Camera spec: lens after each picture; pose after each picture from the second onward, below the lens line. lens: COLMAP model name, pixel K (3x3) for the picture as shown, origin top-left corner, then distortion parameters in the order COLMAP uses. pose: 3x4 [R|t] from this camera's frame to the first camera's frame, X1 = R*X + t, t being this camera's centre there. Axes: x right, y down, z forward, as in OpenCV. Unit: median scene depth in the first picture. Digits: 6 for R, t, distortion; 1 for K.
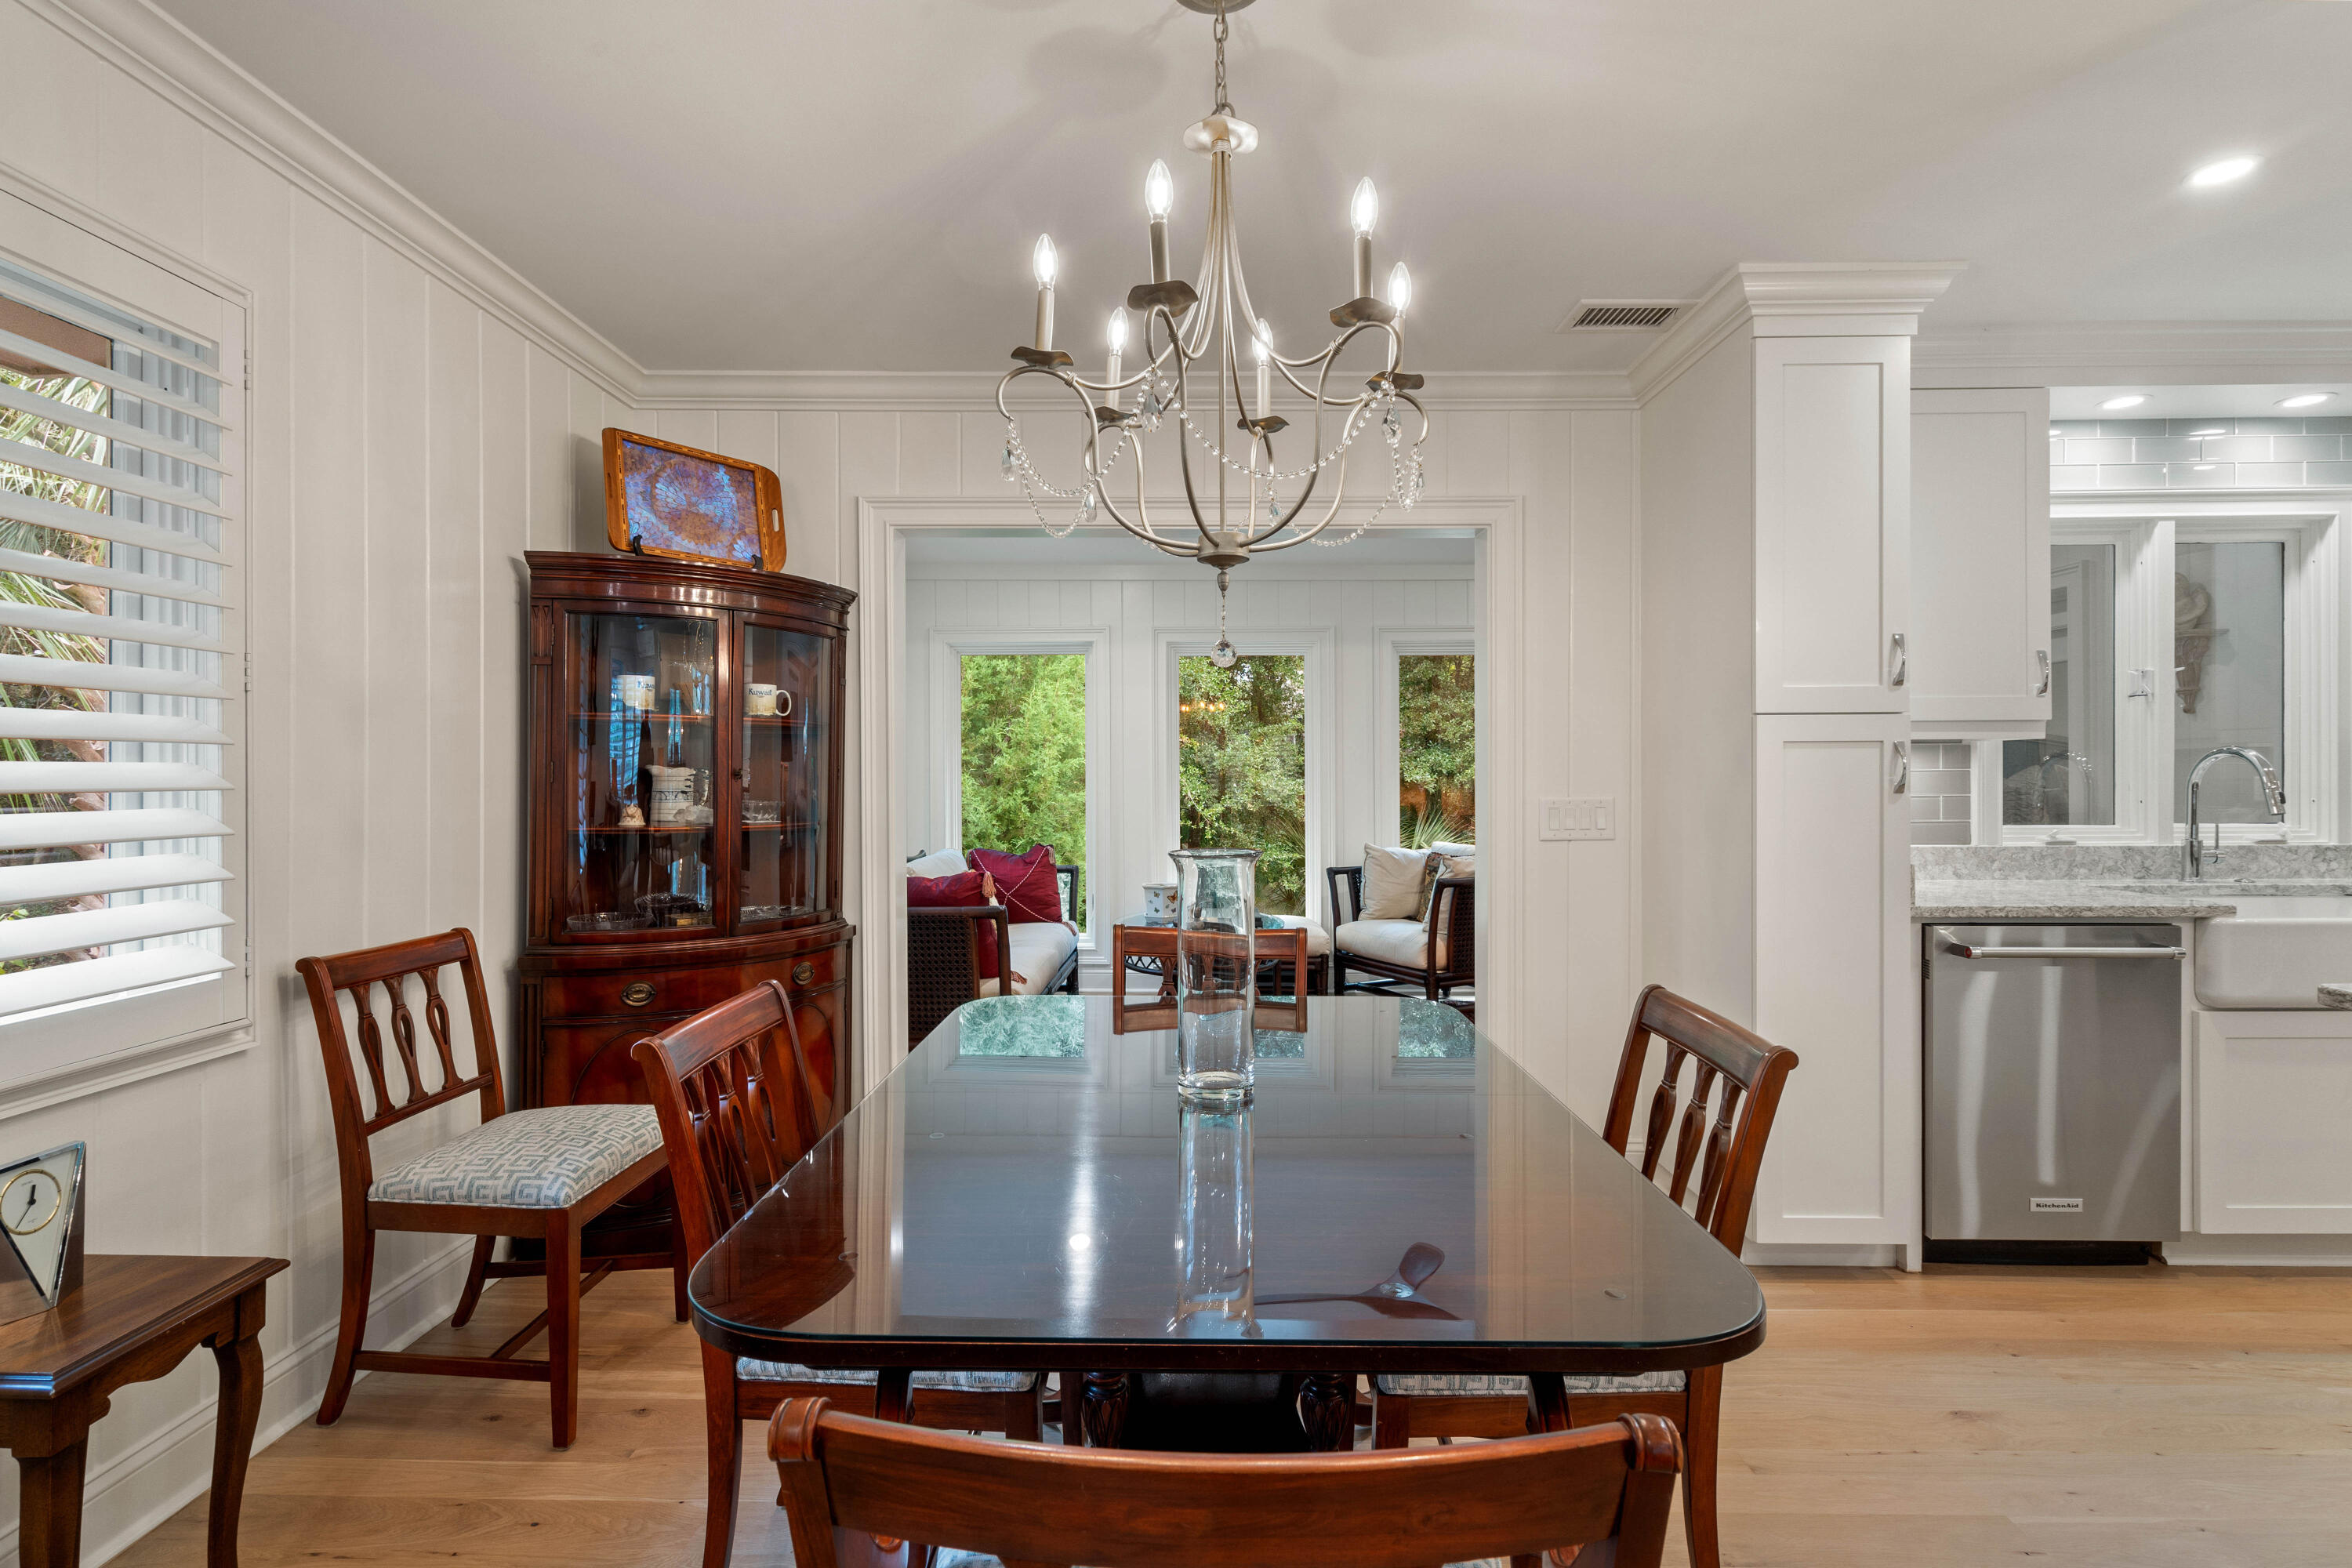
lens RADIAL K [[1120.4, 0, 1175.7], [0, 1120.4, 778.8], [0, 0, 1]] dist [-0.000225, 0.001698]
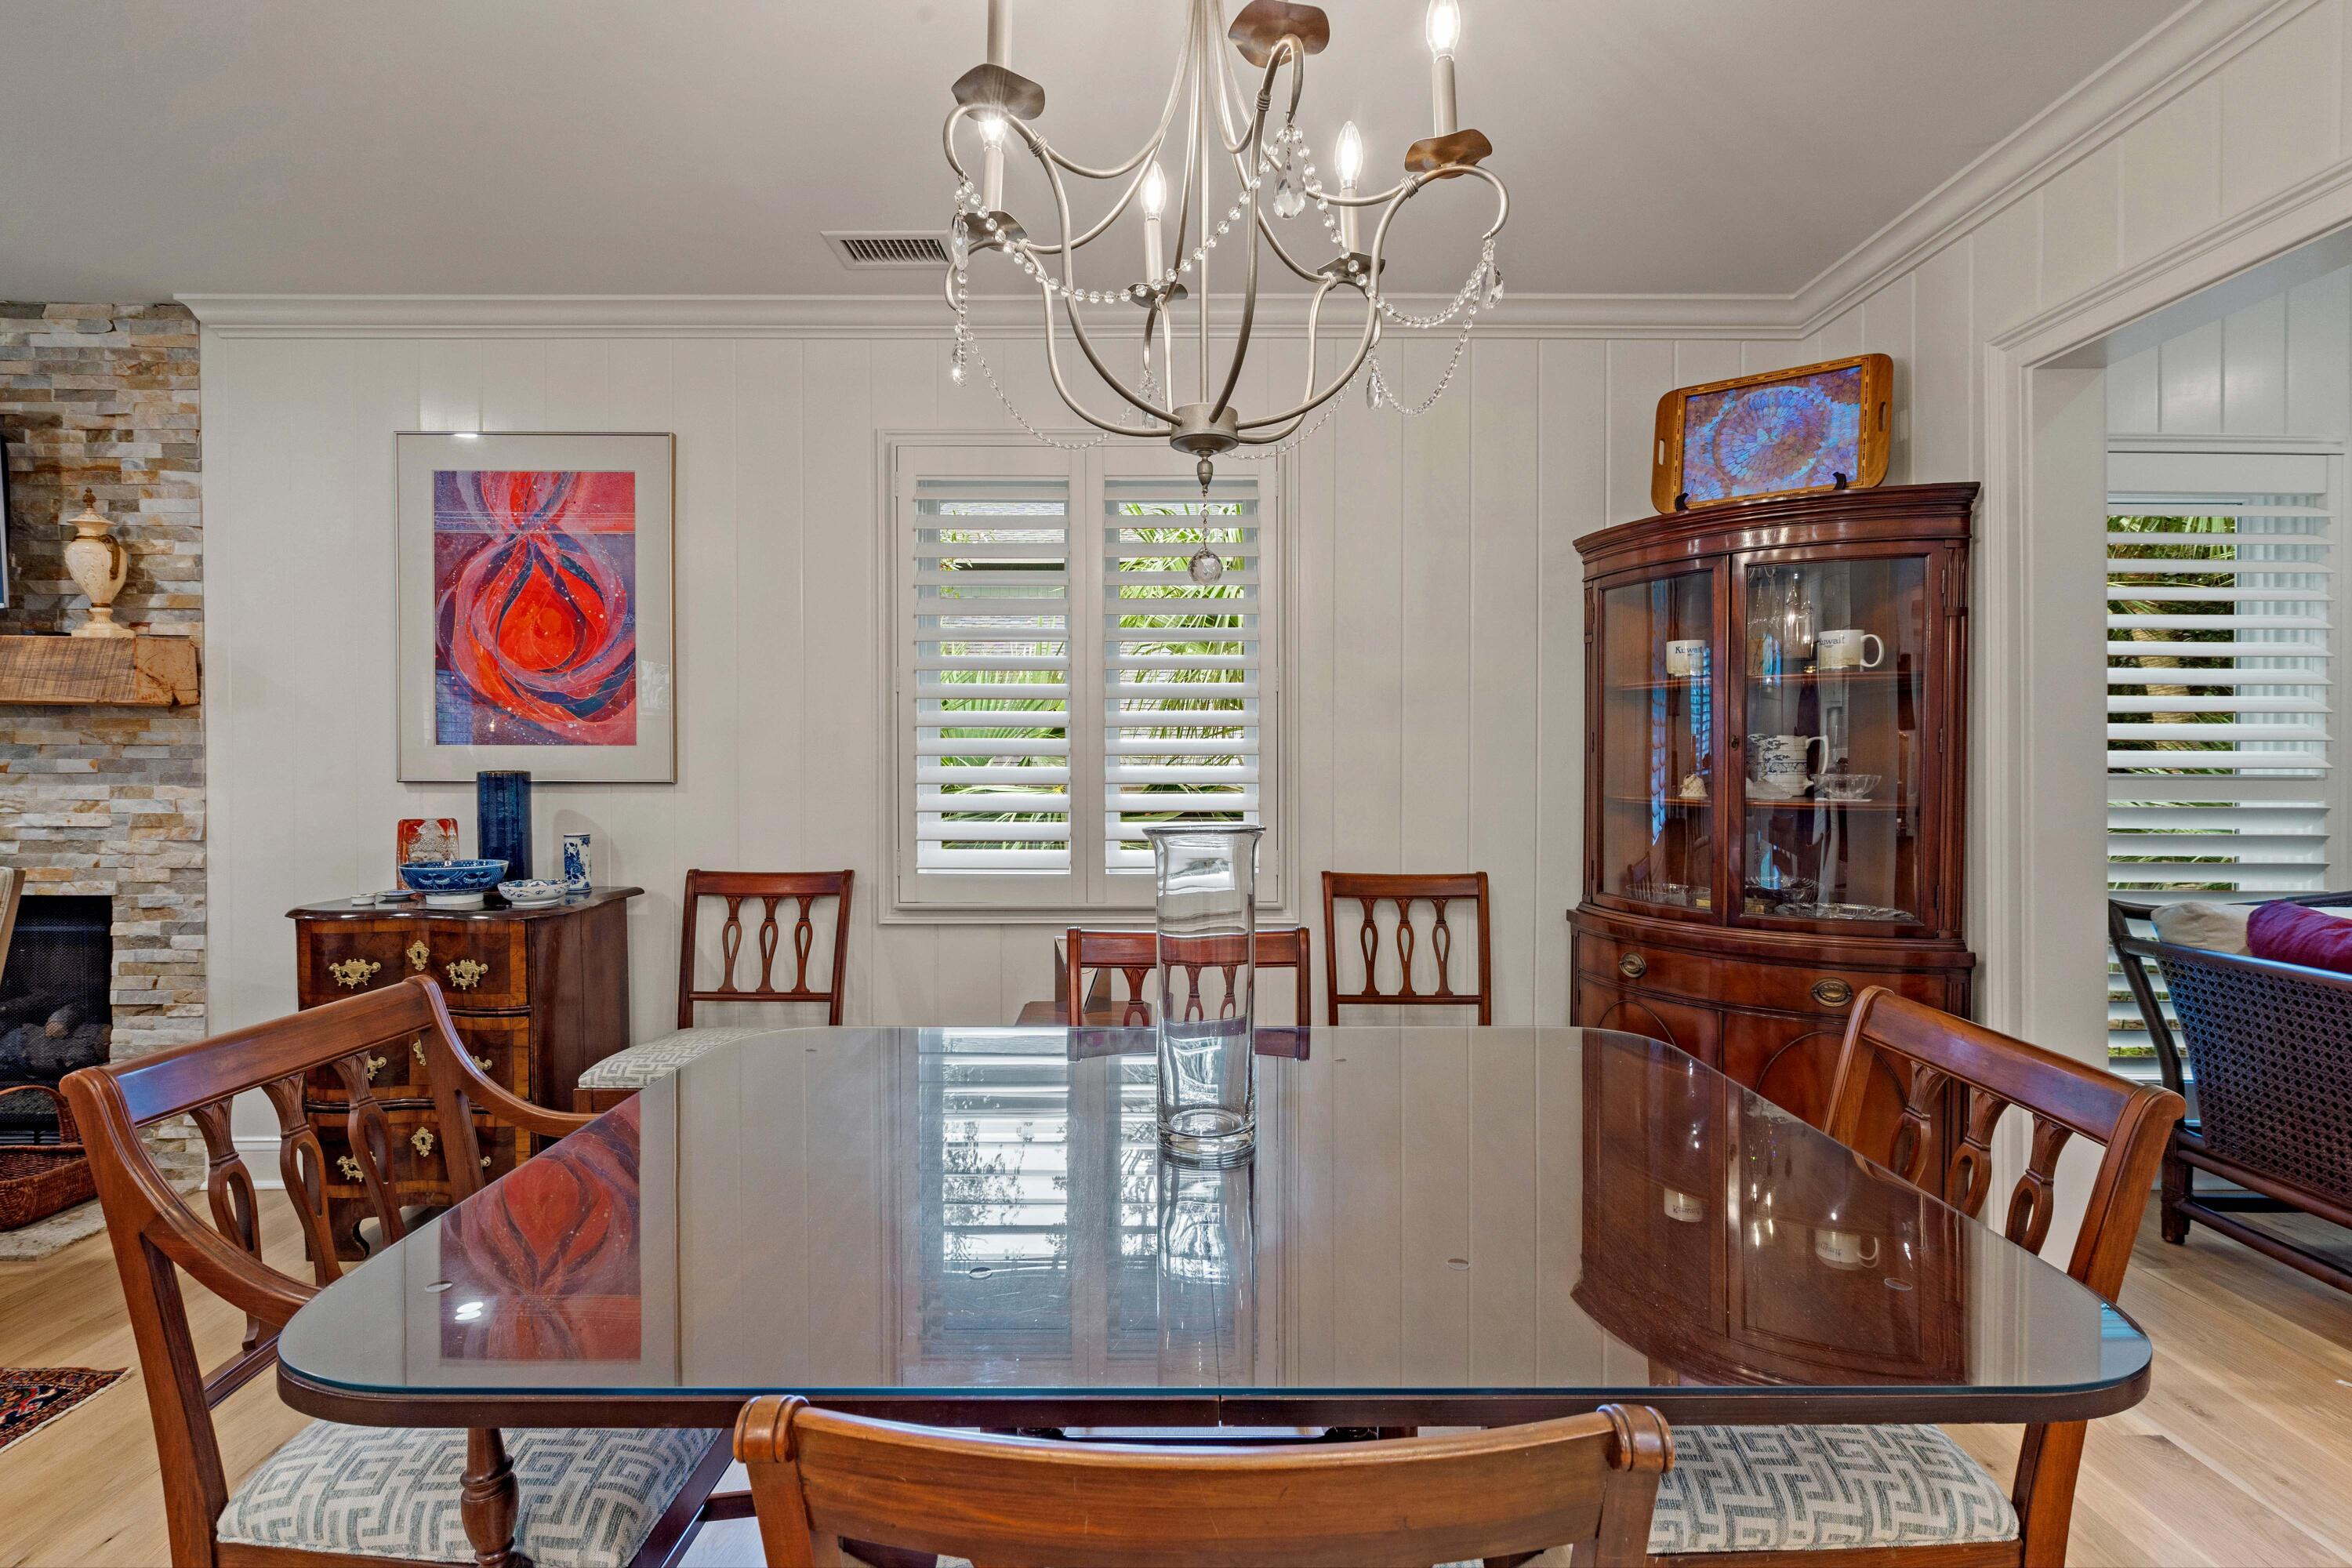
lens RADIAL K [[1080.7, 0, 1175.7], [0, 1080.7, 777.5], [0, 0, 1]] dist [0.000120, 0.000171]
pose [[0.015932, 0.015528, -0.999752, 0.389600], [-0.001816, 0.999878, 0.015501, 0.009481], [0.999871, 0.001569, 0.015959, 0.486882]]
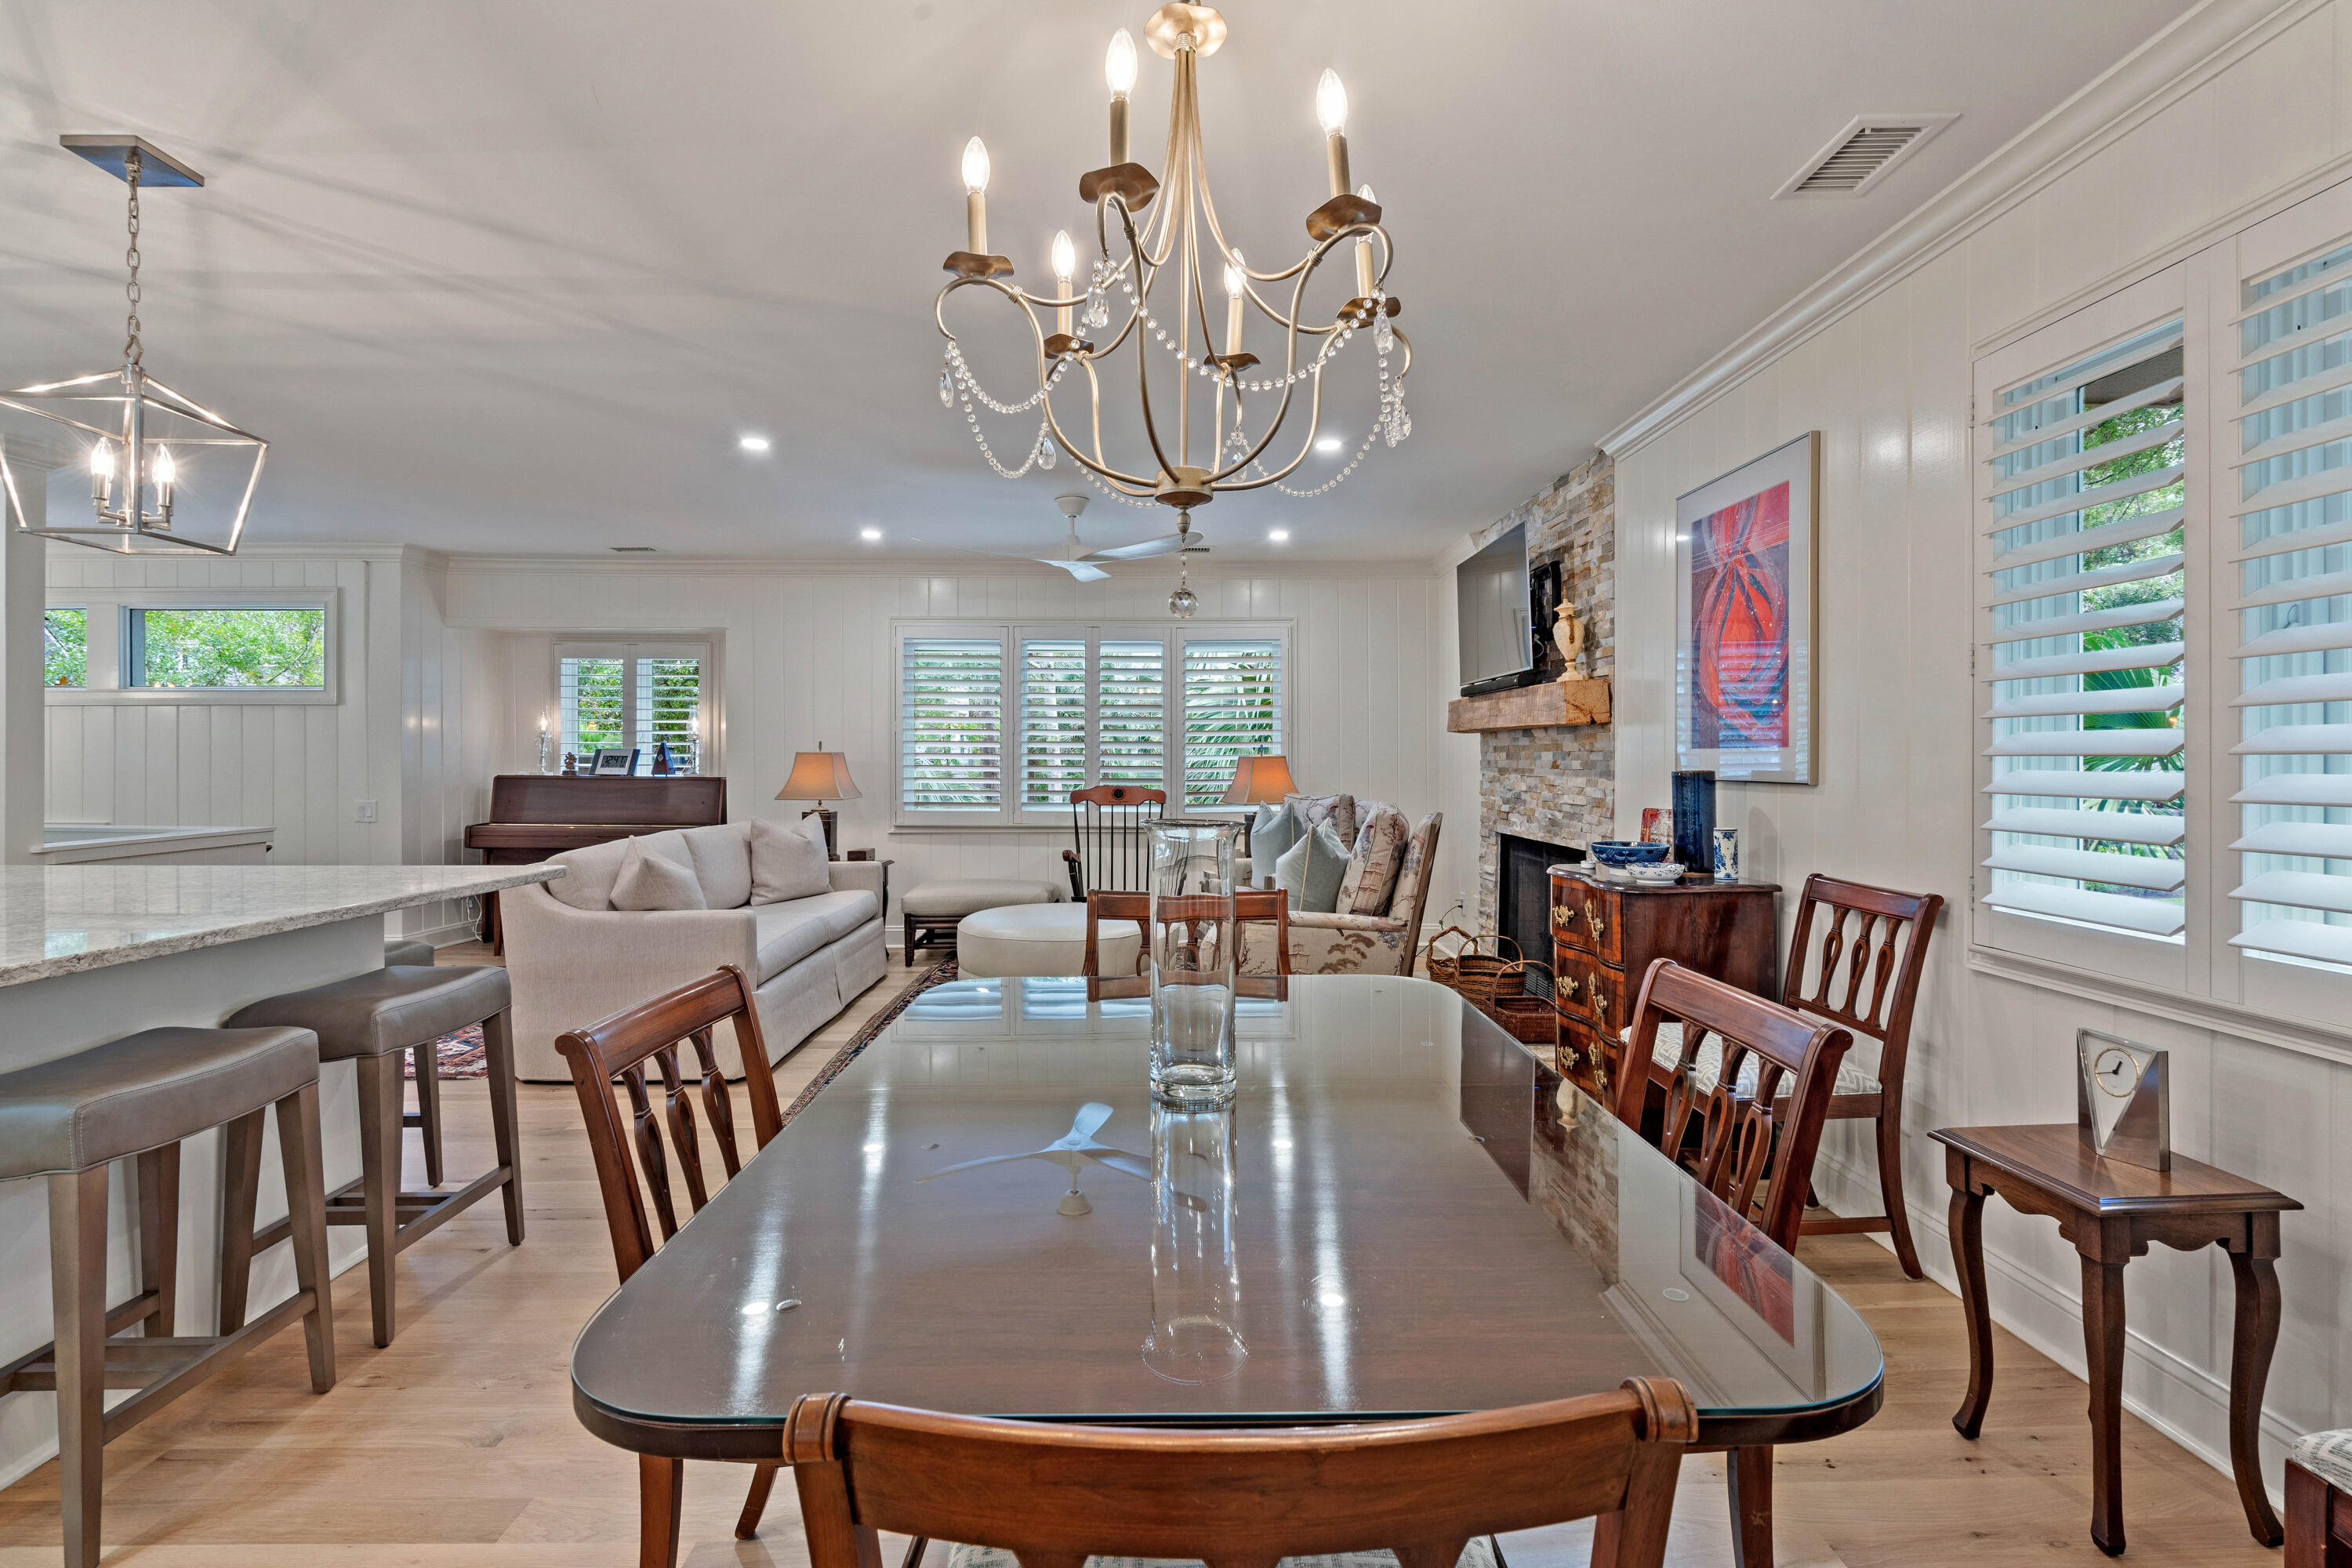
lens RADIAL K [[1064.2, 0, 1171.2], [0, 1064.2, 763.9], [0, 0, 1]] dist [-0.002536, 0.000238]
pose [[-0.999642, 0.001642, -0.026721, 0.038393], [0.001520, 0.999988, 0.004588, 0.007059], [0.026728, 0.004546, -0.999632, 0.934126]]
